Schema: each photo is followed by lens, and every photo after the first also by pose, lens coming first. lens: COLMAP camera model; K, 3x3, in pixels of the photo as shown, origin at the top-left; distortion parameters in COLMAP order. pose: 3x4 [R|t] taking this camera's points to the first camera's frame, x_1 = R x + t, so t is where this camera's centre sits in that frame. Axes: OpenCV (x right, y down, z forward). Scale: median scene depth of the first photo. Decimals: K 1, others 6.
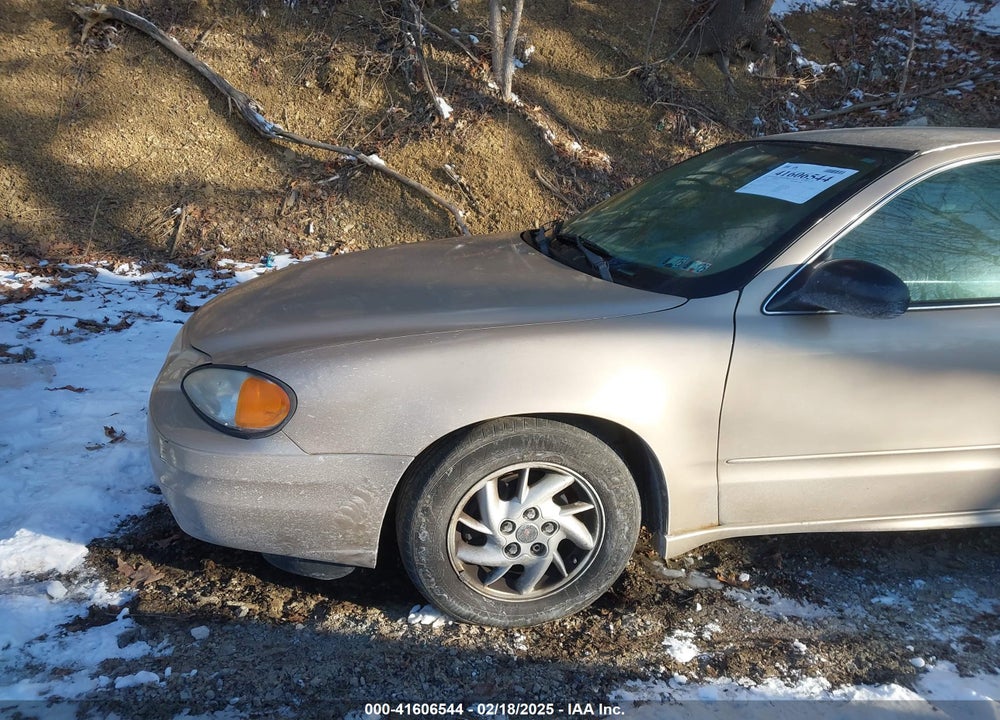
lens RADIAL K [[820.4, 0, 491.4], [0, 820.4, 343.5], [0, 0, 1]] dist [0.019892, -0.015349]
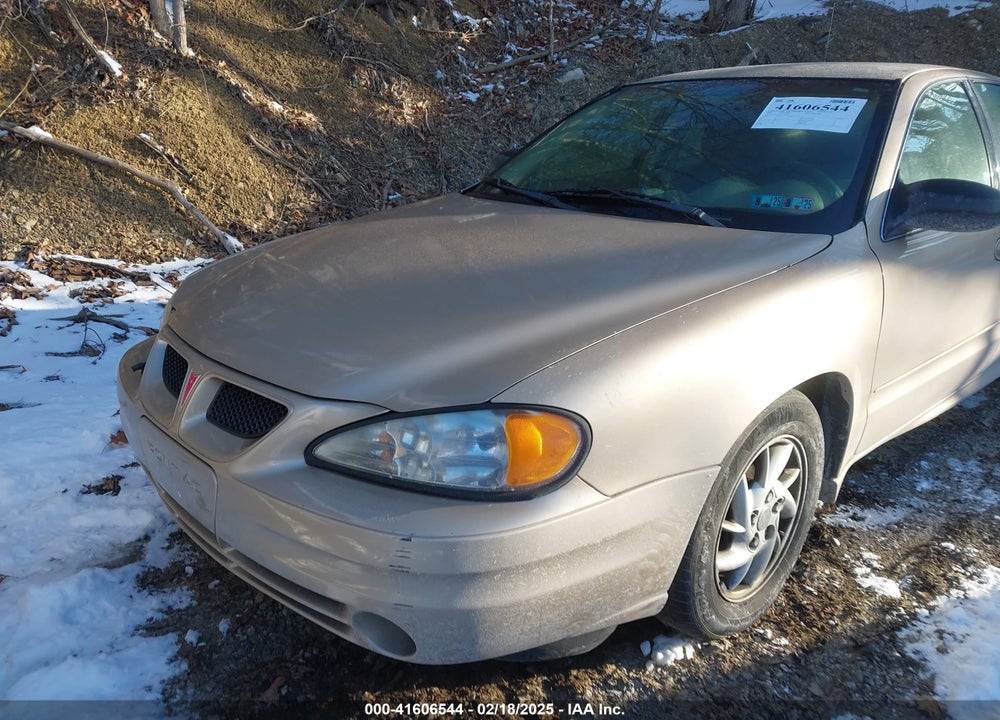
lens RADIAL K [[820.4, 0, 491.4], [0, 820.4, 343.5], [0, 0, 1]] dist [0.019892, -0.015349]
pose [[0.844473, -0.183439, 0.503205, -0.204486], [0.163811, 0.982958, 0.083422, -0.025375], [-0.509932, 0.011983, 0.860131, 0.126436]]
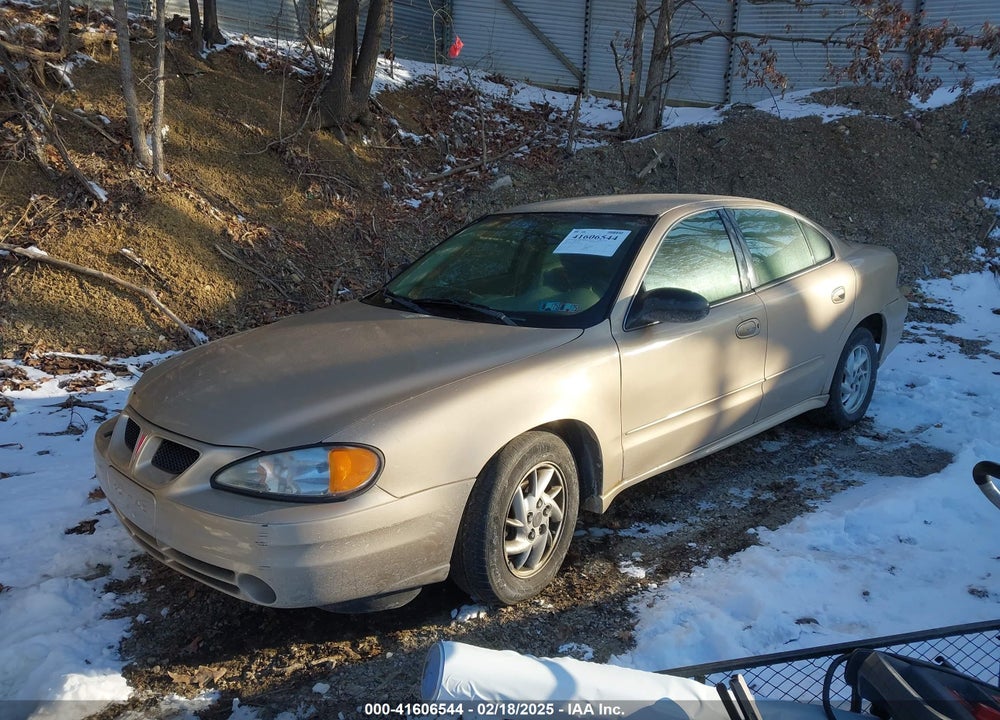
lens RADIAL K [[821.6, 0, 499.7], [0, 821.6, 325.8], [0, 0, 1]] dist [0.035338, -0.010648]
pose [[0.828609, -0.151707, 0.538881, -0.220989], [0.194875, 0.980544, -0.023603, -0.018510], [-0.524816, 0.124572, 0.842051, -0.042678]]
